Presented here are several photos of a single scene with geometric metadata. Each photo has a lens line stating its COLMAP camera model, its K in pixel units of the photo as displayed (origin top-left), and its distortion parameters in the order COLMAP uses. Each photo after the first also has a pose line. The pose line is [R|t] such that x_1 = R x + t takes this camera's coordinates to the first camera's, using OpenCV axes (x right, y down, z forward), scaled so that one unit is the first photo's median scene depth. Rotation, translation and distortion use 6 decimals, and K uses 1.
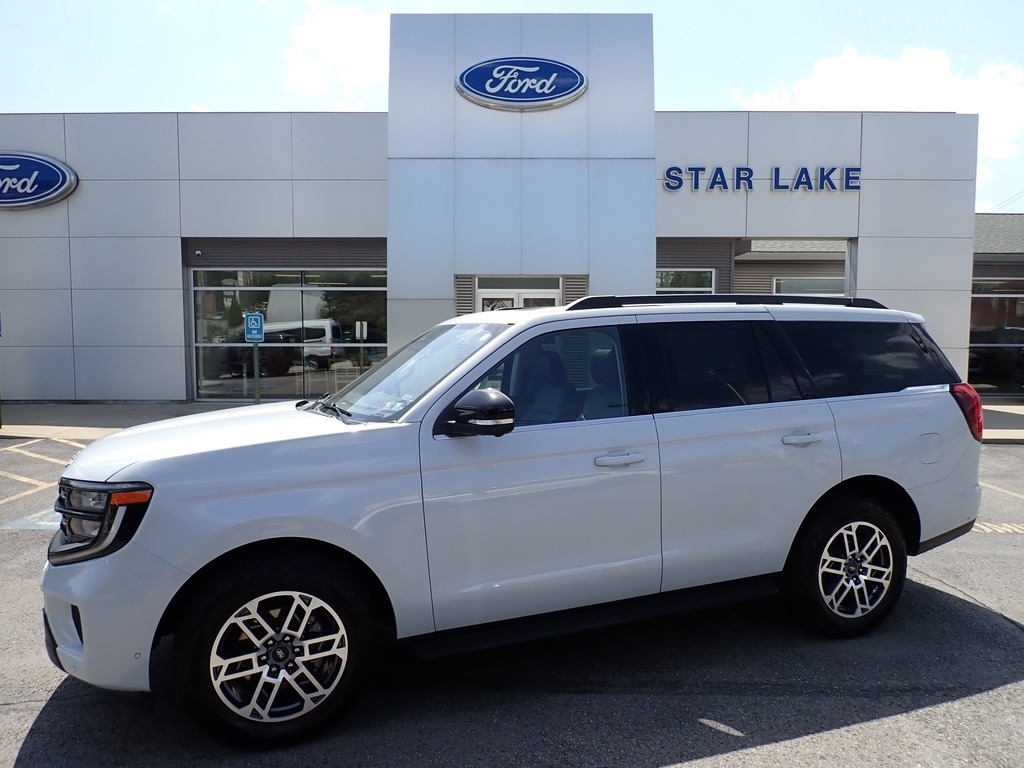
lens RADIAL K [[747.9, 0, 512.0], [0, 747.9, 384.0], [0, 0, 1]] dist [-0.006994, -0.005953]
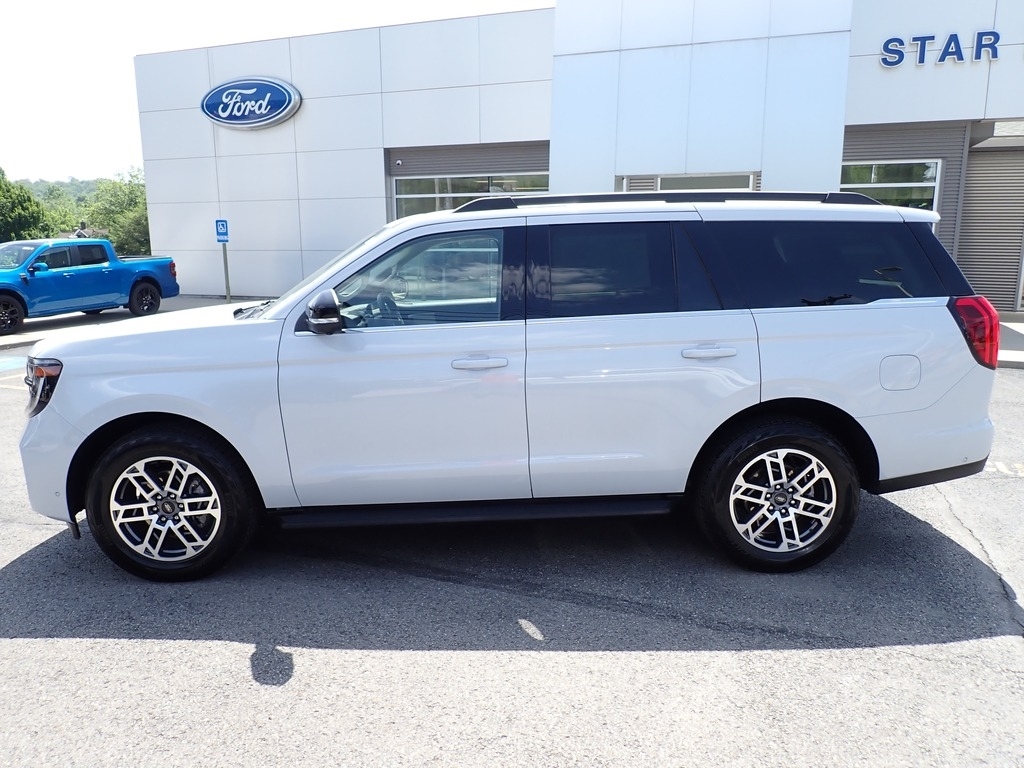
lens RADIAL K [[747.9, 0, 512.0], [0, 747.9, 384.0], [0, 0, 1]] dist [-0.006994, -0.005953]
pose [[0.941007, 0.060578, -0.332922, 0.411328], [-0.018506, 0.991586, 0.128120, -0.001231], [0.337882, -0.114401, 0.934210, 0.055699]]
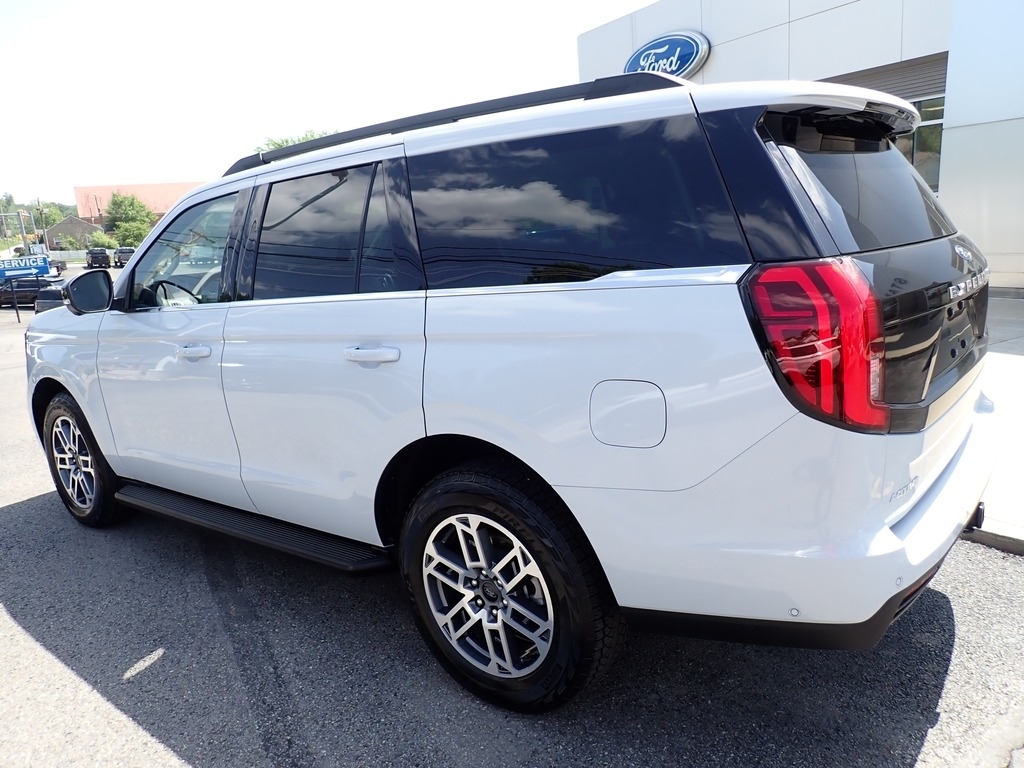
lens RADIAL K [[747.9, 0, 512.0], [0, 747.9, 384.0], [0, 0, 1]] dist [-0.006994, -0.005953]
pose [[0.510813, 0.146037, -0.847197, 0.859714], [0.018035, 0.983429, 0.180395, -0.011026], [0.859503, -0.107427, 0.499715, 0.693636]]
